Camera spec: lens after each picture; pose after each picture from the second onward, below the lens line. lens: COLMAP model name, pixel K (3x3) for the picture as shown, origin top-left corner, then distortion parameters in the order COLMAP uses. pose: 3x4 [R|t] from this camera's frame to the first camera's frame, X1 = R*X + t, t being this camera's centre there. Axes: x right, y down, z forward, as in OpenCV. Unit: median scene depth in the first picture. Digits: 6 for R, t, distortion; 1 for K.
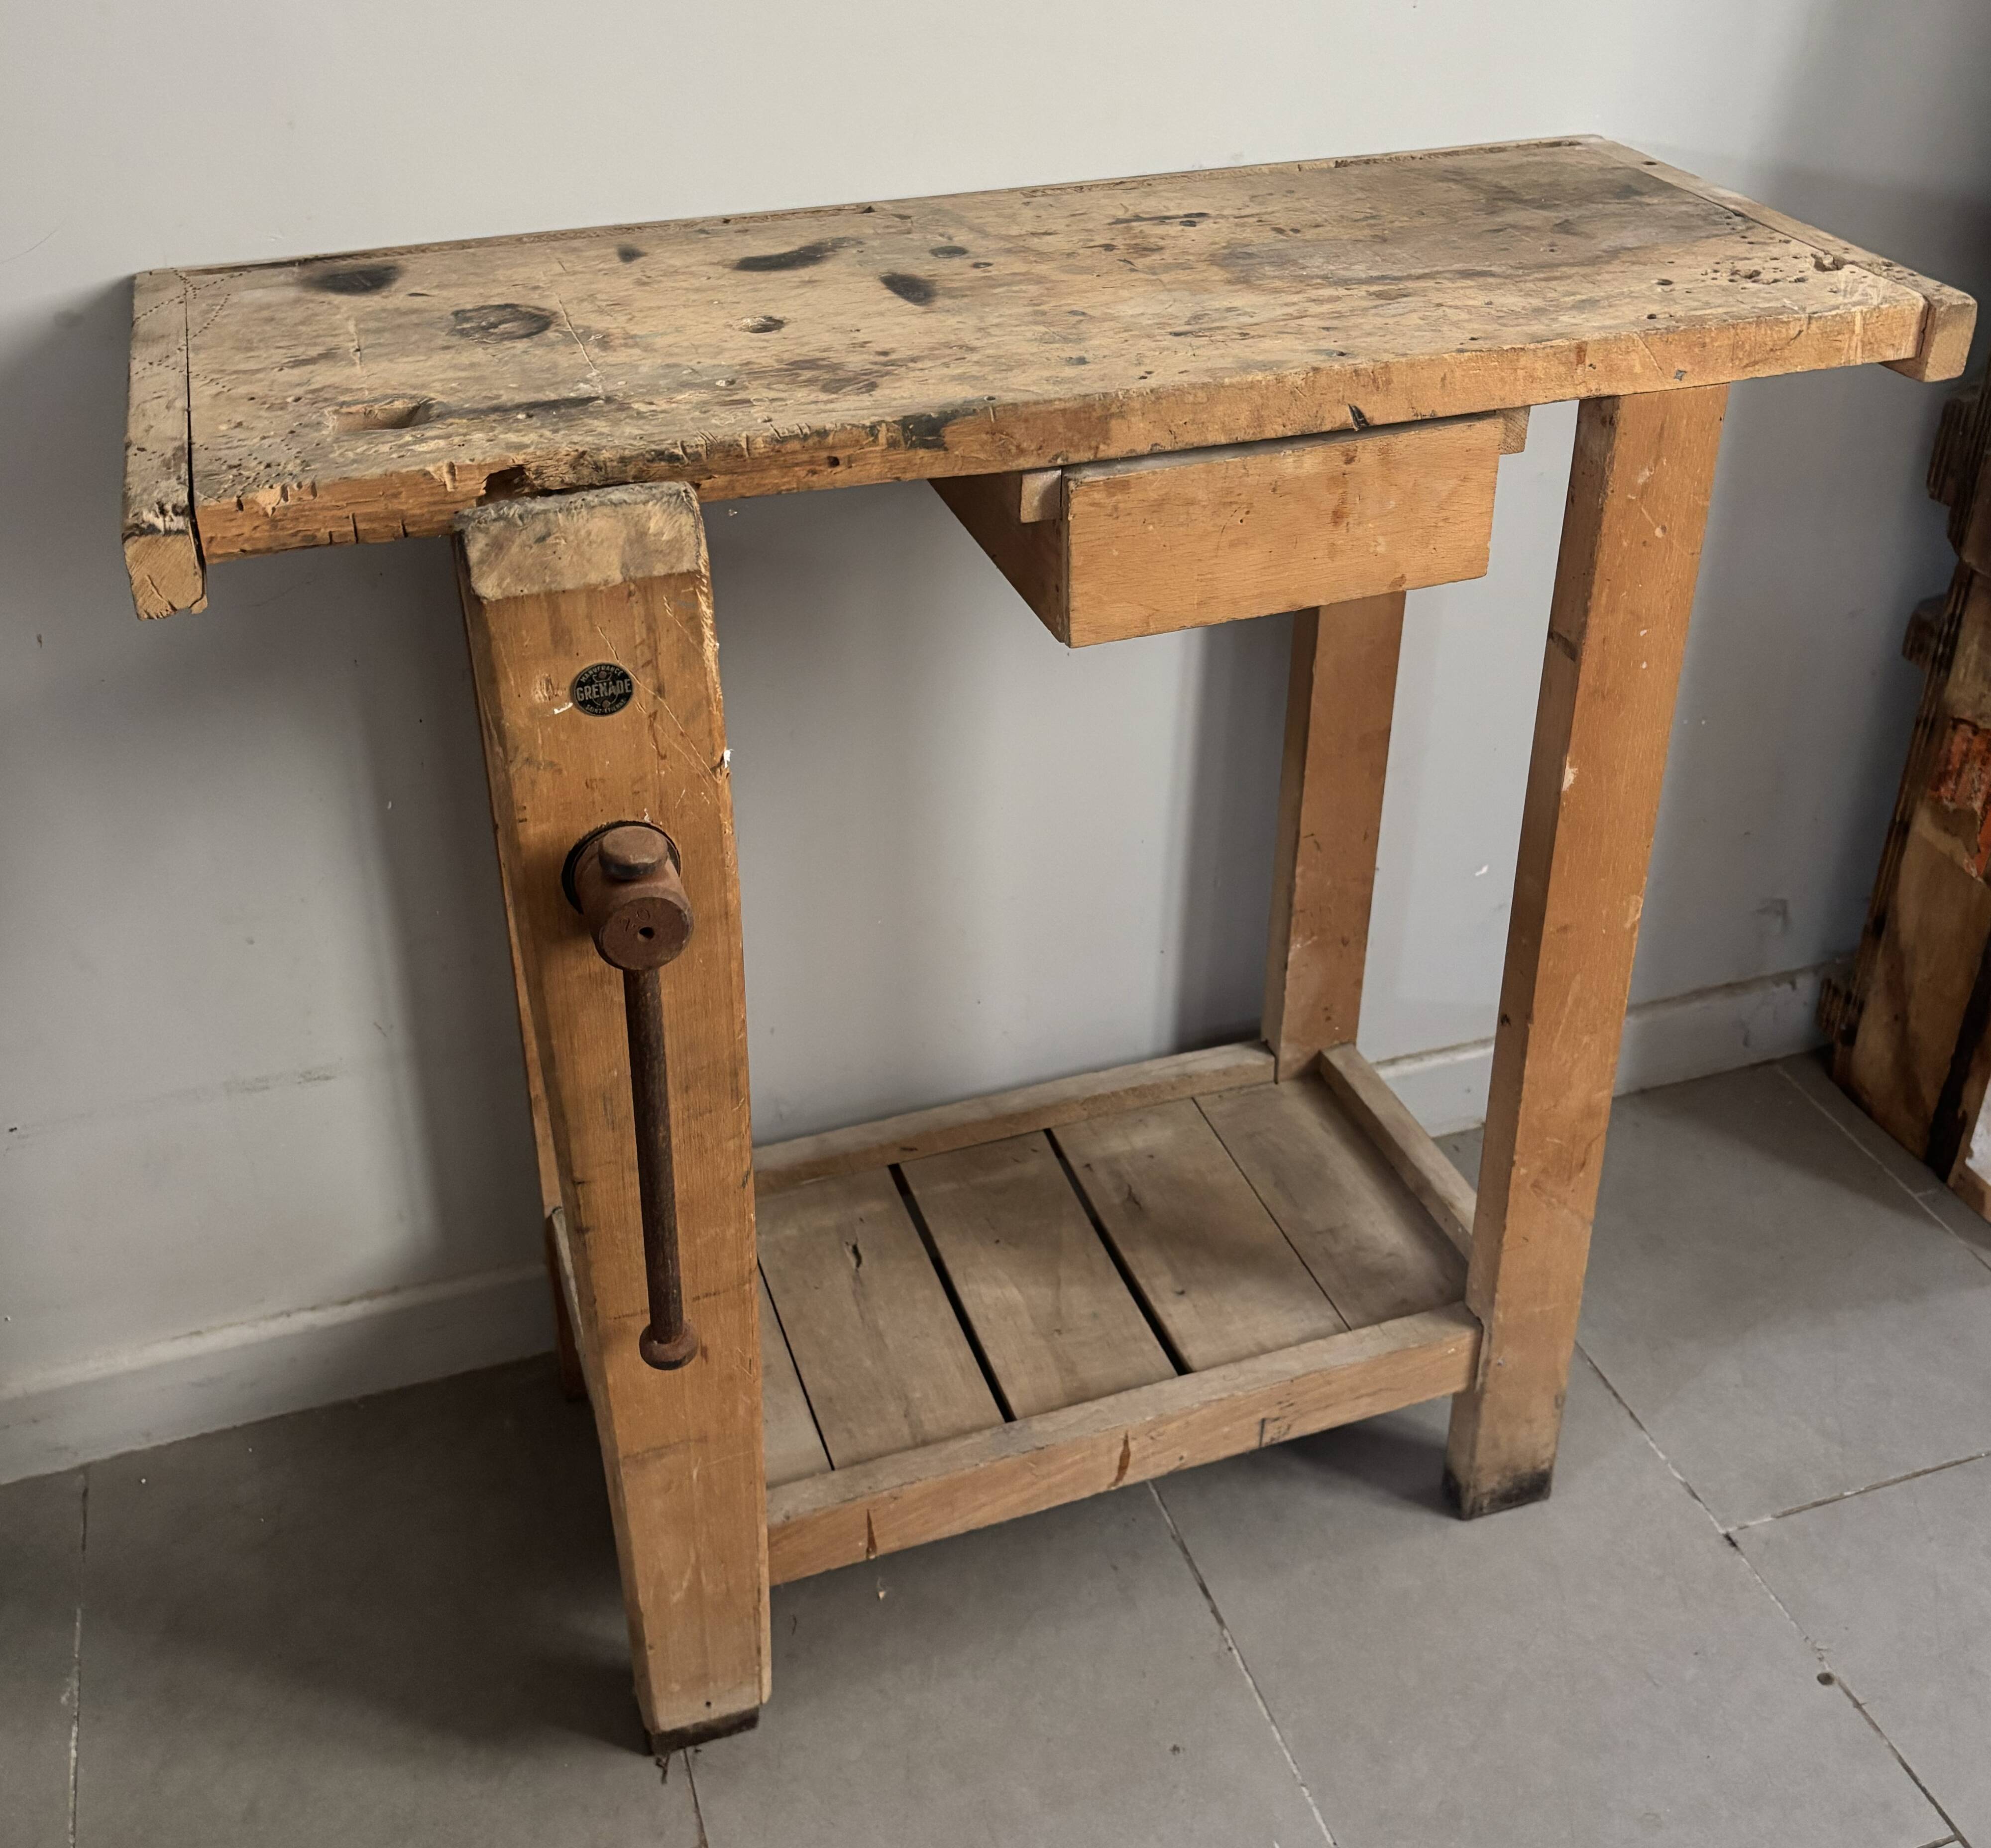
lens RADIAL K [[2167.7, 0, 1007.0], [0, 2167.7, 771.3], [0, 0, 1]] dist [0.042412, 0.000000]
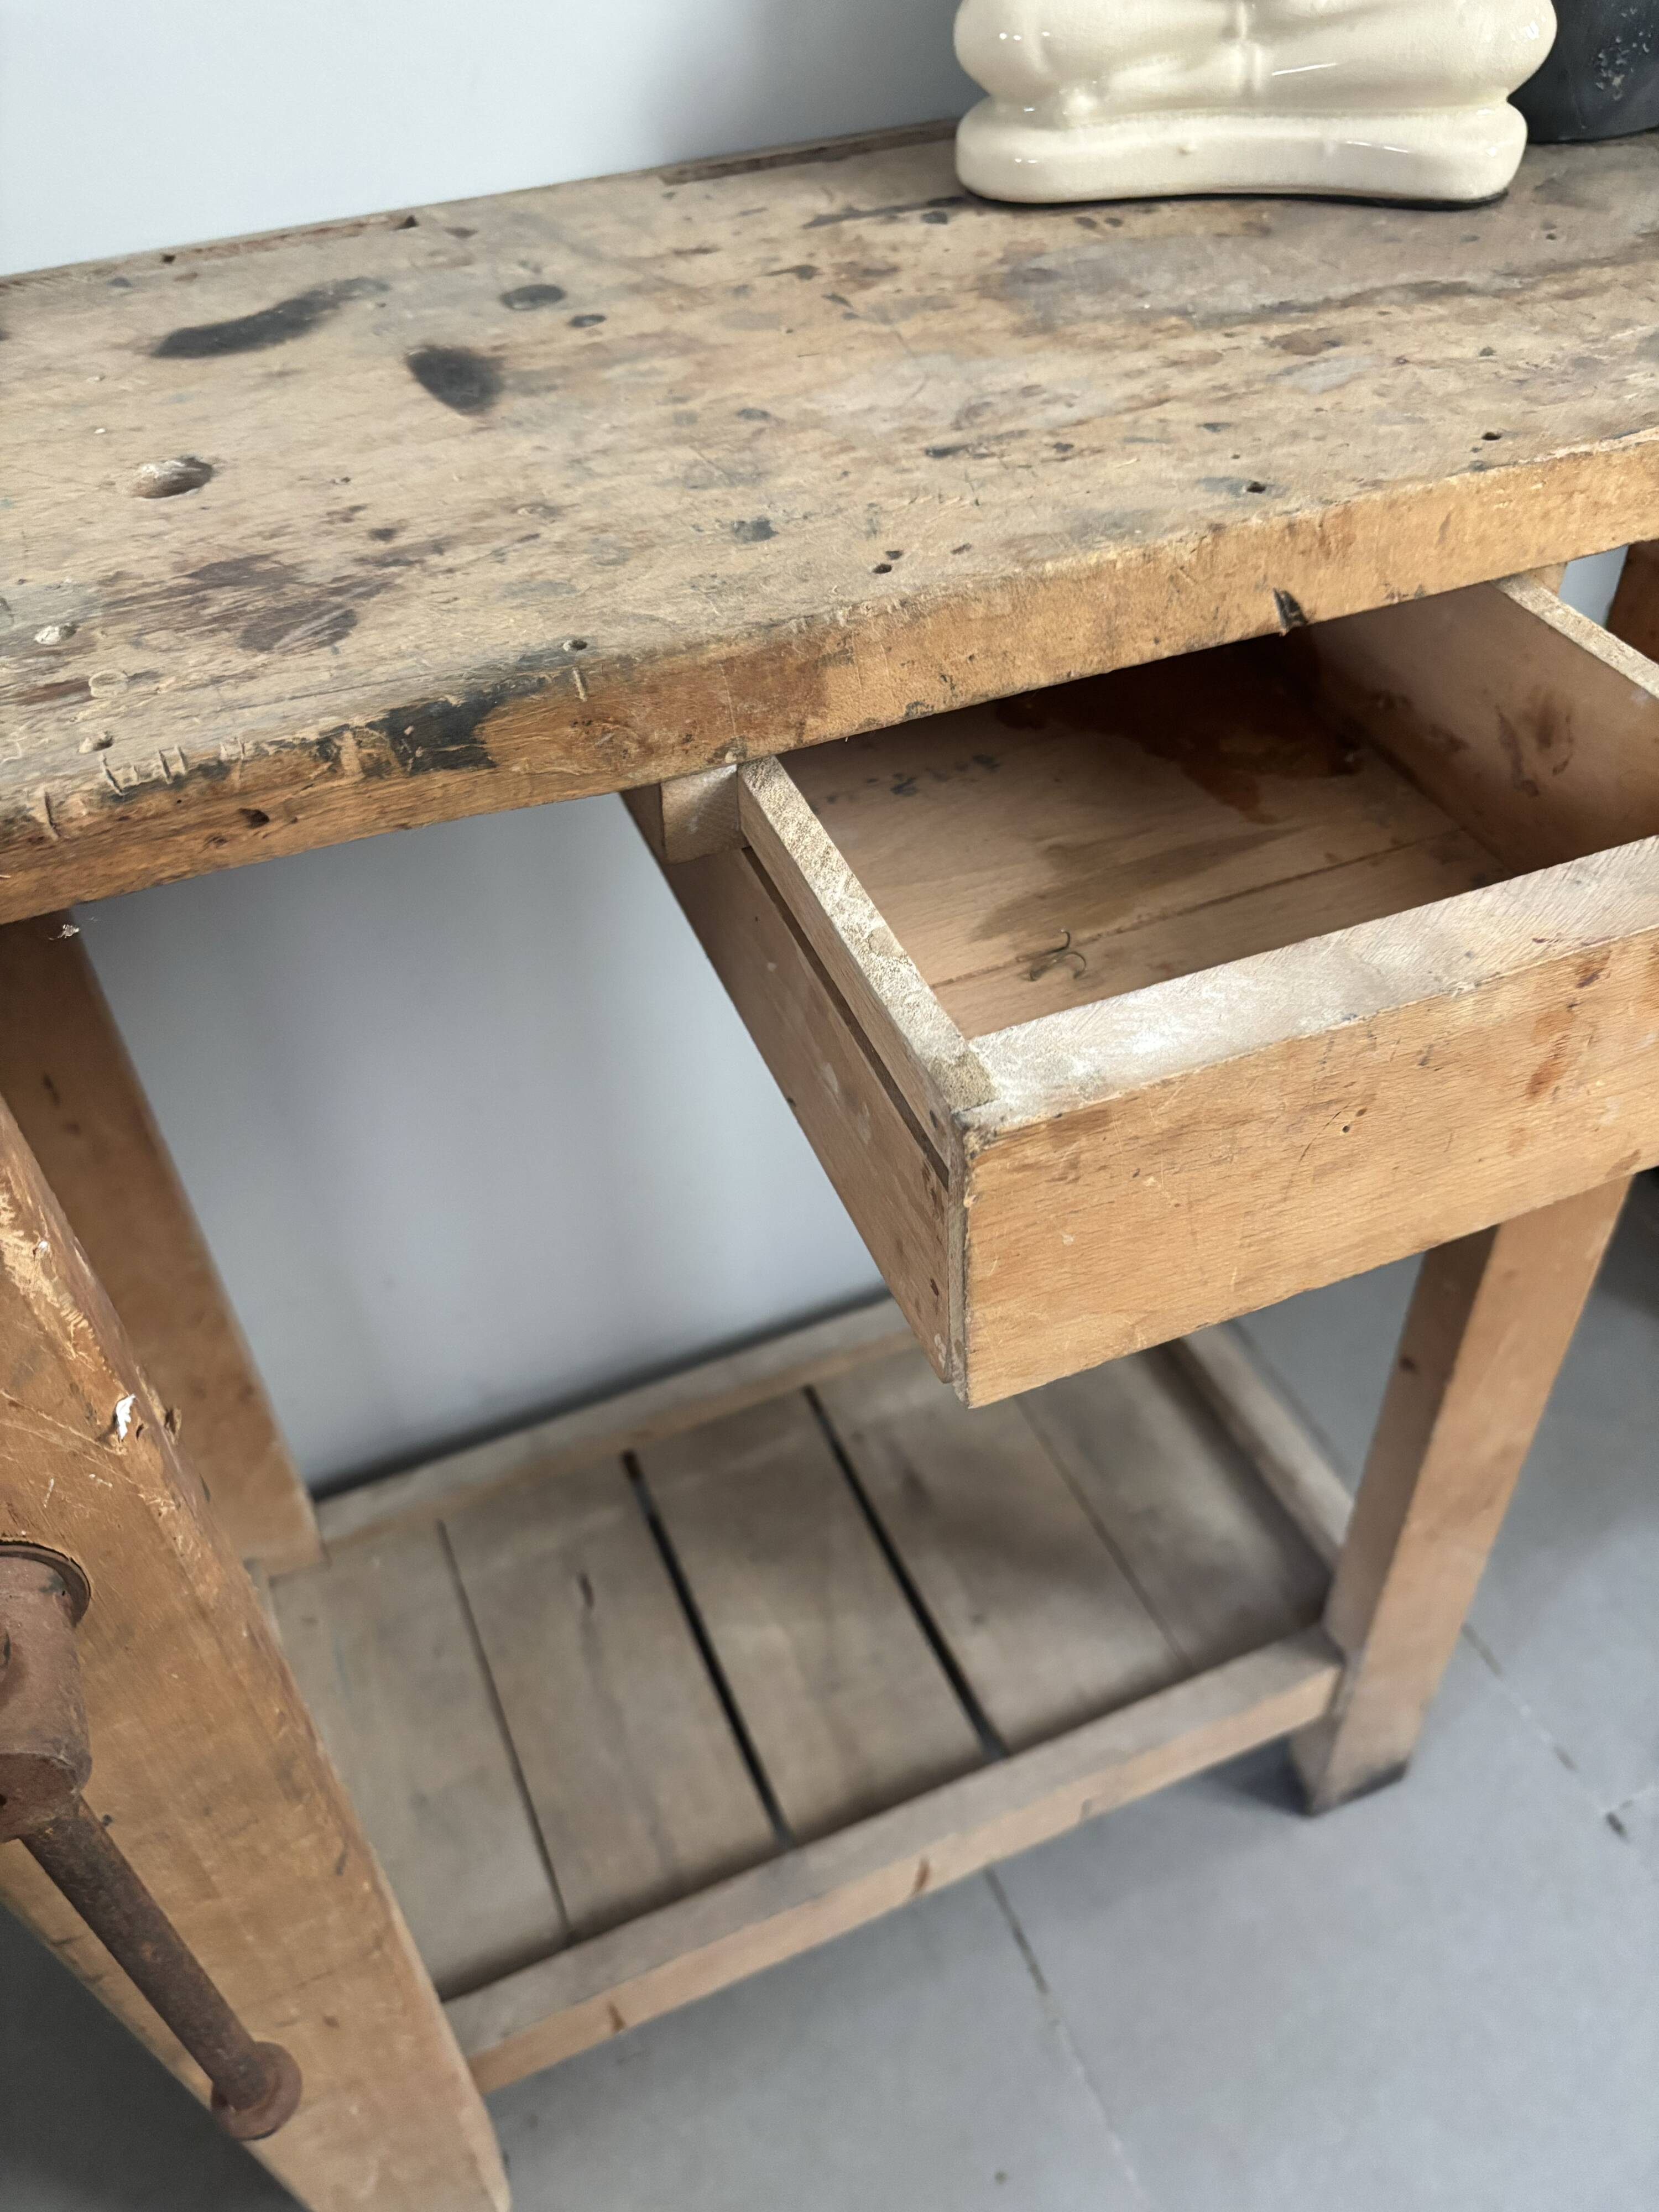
lens RADIAL K [[1731.7, 0, 831.4], [0, 1731.7, 1116.7], [0, 0, 1]] dist [0.011983, -0.015671]
pose [[0.997437, -0.068432, 0.020877, 0.030559], [0.061385, 0.968429, 0.241612, -0.142943], [-0.036752, -0.239712, 0.970148, 0.527167]]
